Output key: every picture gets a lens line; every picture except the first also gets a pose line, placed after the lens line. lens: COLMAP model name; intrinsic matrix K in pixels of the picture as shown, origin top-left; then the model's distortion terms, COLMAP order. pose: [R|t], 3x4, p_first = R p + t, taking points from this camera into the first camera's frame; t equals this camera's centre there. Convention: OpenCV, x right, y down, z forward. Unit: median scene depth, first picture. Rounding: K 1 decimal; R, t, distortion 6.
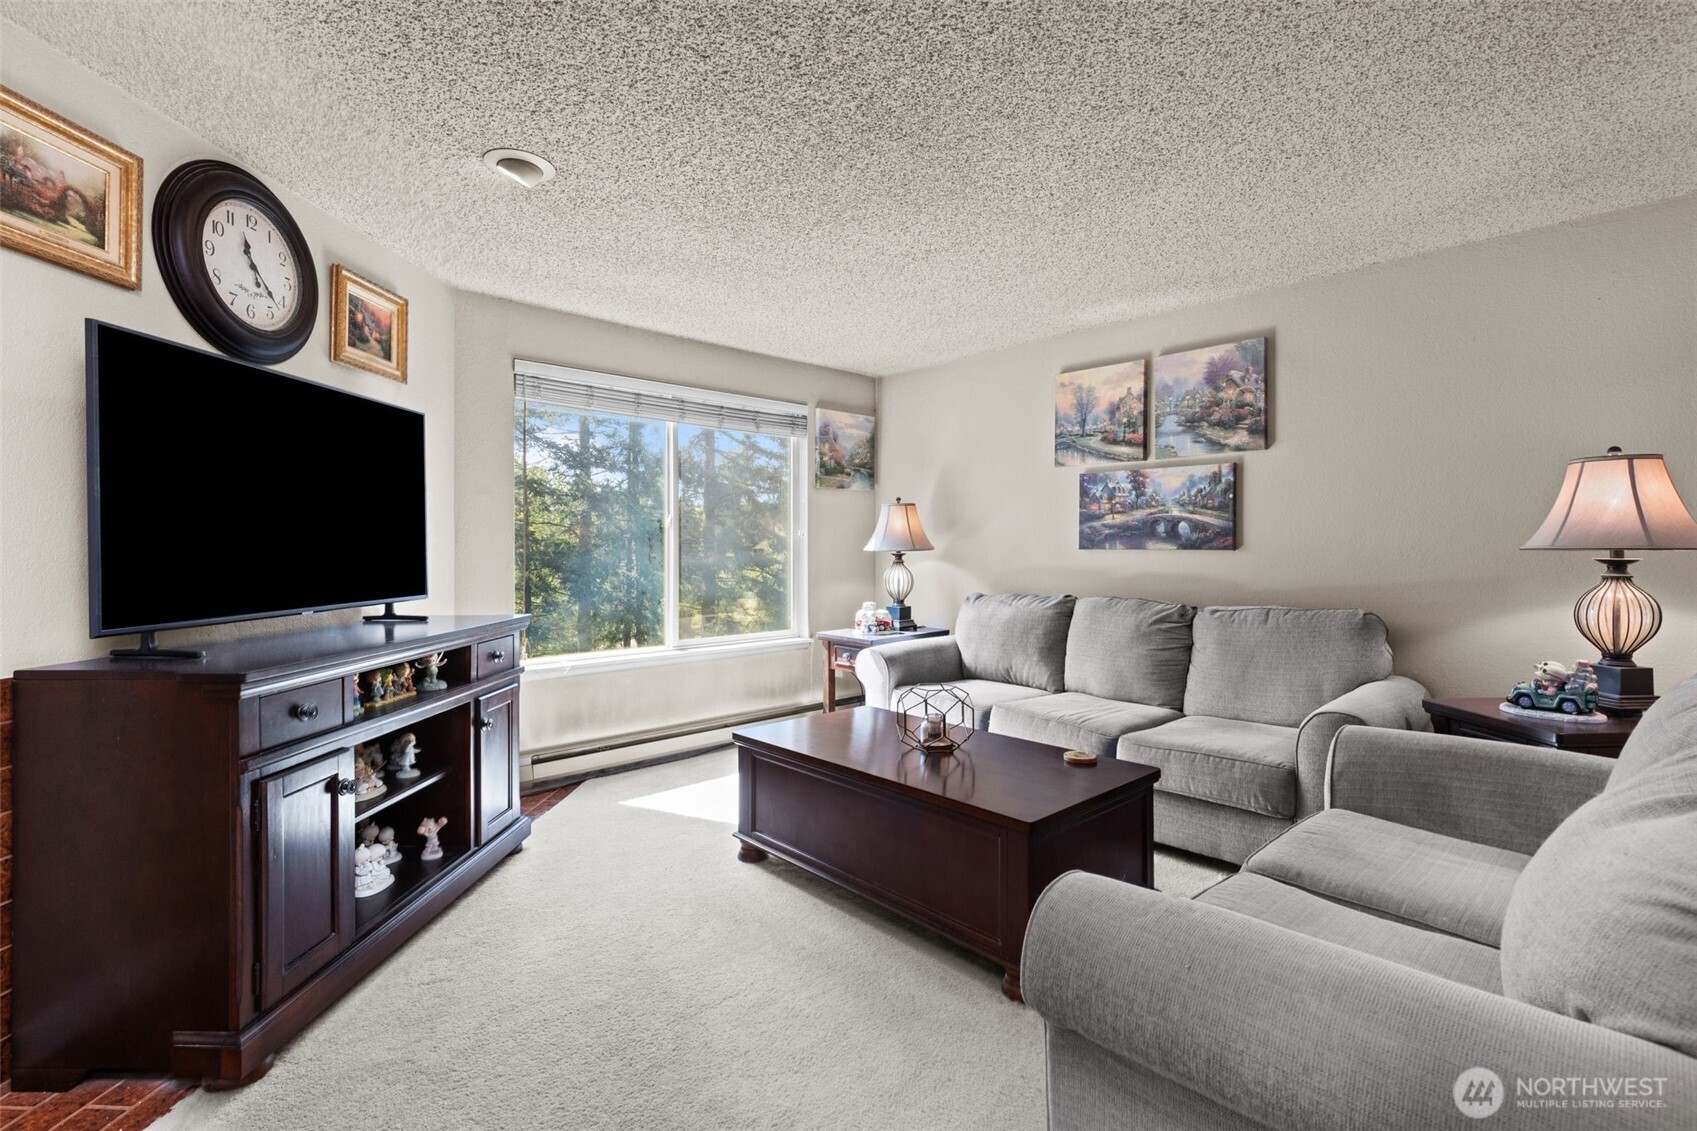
lens RADIAL K [[759.8, 0, 847.8], [0, 759.8, 541.6], [0, 0, 1]] dist [-0.000029, -0.001075]
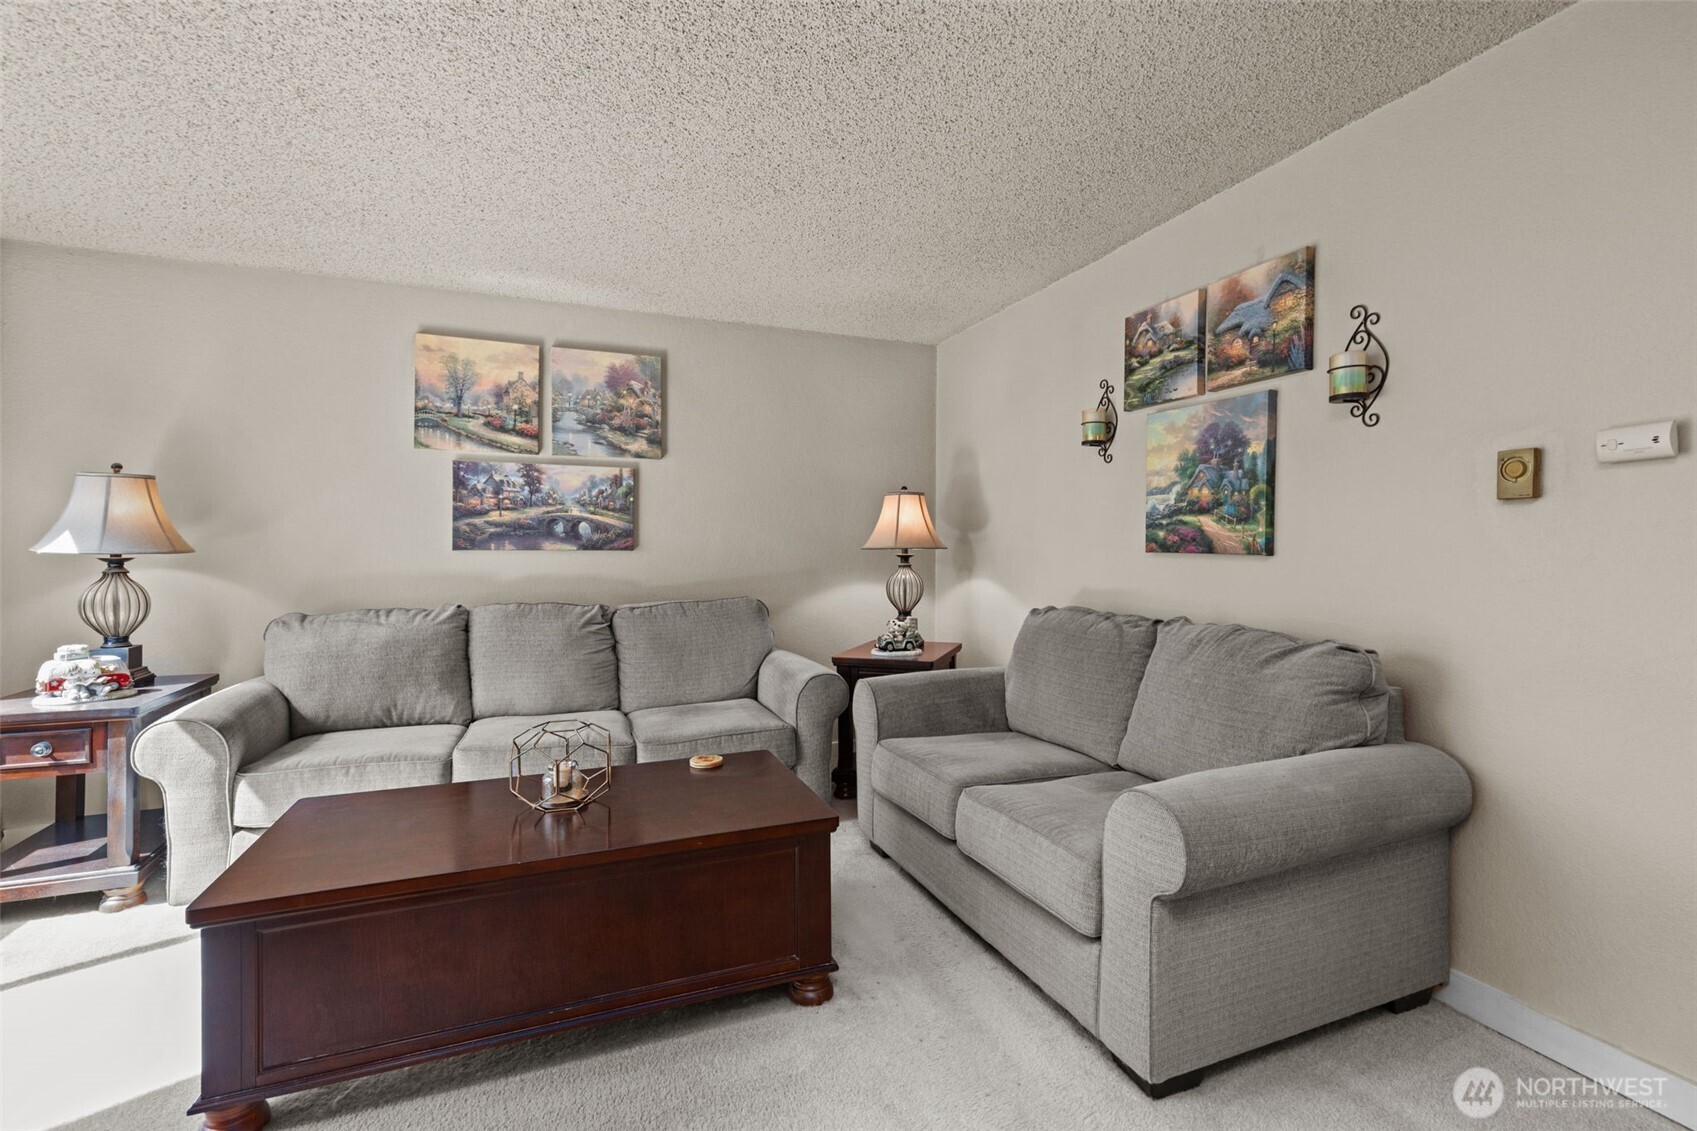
lens RADIAL K [[756.0, 0, 854.0], [0, 756.0, 551.8], [0, 0, 1]] dist [0.002432, -0.000706]
pose [[0.355847, -0.002277, 0.934541, -0.363987], [-0.005507, 0.999975, 0.004534, 0.006395], [-0.934528, -0.006760, 0.355826, 0.331476]]
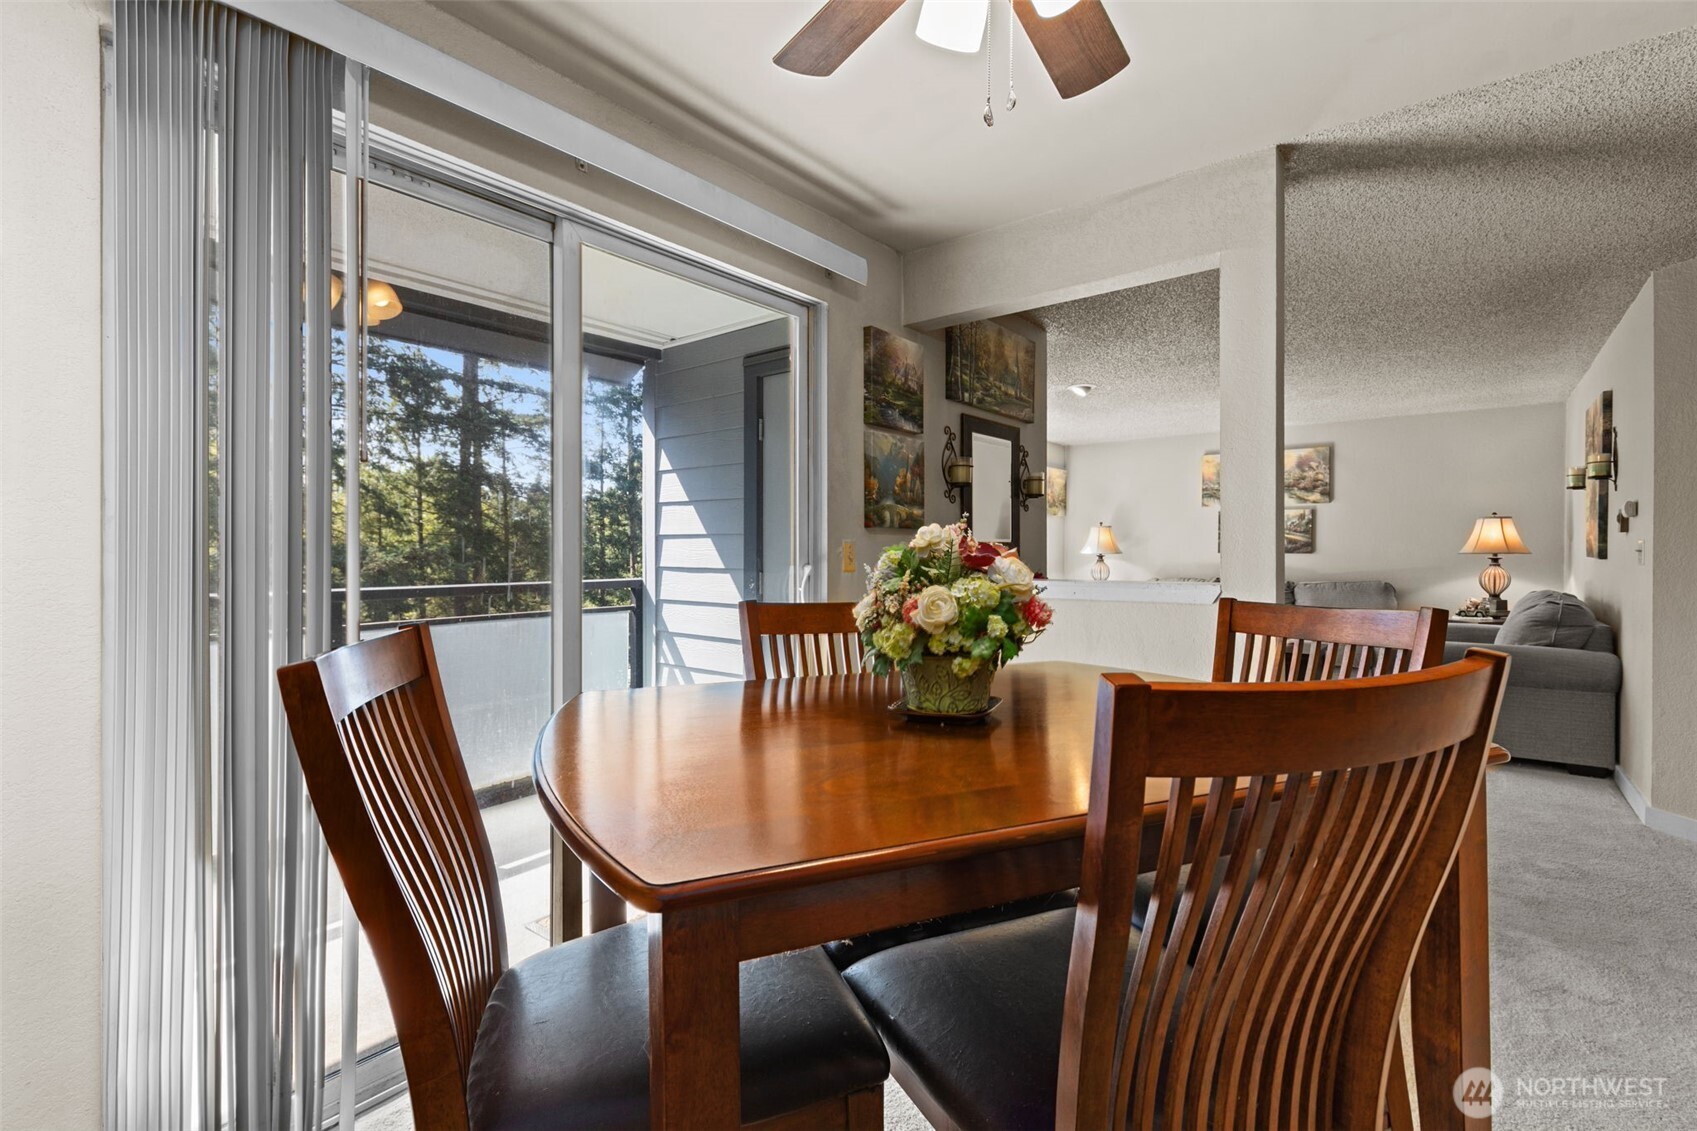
lens RADIAL K [[756.0, 0, 854.0], [0, 756.0, 551.8], [0, 0, 1]] dist [0.002432, -0.000706]
pose [[0.989512, 0.001214, 0.144448, -0.935747], [-0.002636, 0.999950, 0.009651, -0.008956], [-0.144429, -0.009930, 0.989465, -0.758486]]
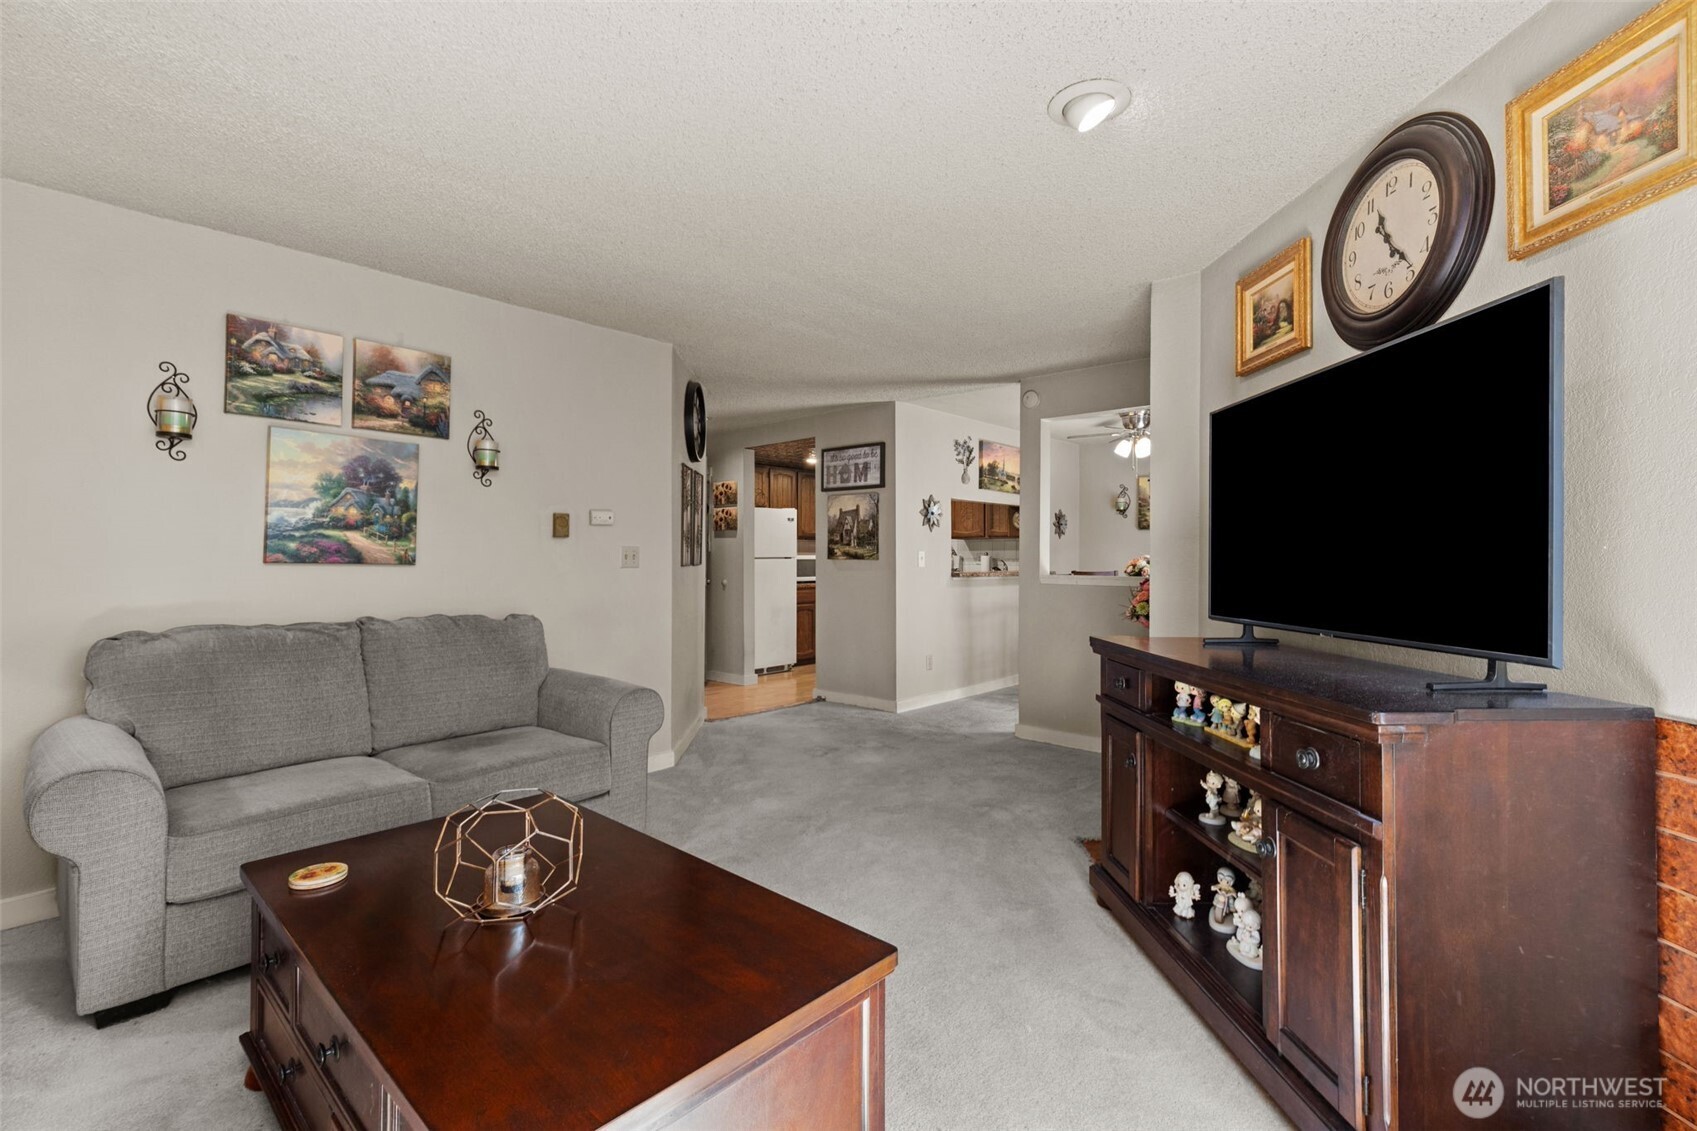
lens RADIAL K [[759.8, 0, 847.8], [0, 759.8, 541.6], [0, 0, 1]] dist [-0.000029, -0.001075]
pose [[-0.996810, -0.005773, -0.079606, -0.063015], [-0.003199, 0.999469, -0.032420, 0.010572], [0.079751, -0.032062, -0.996299, 1.163378]]
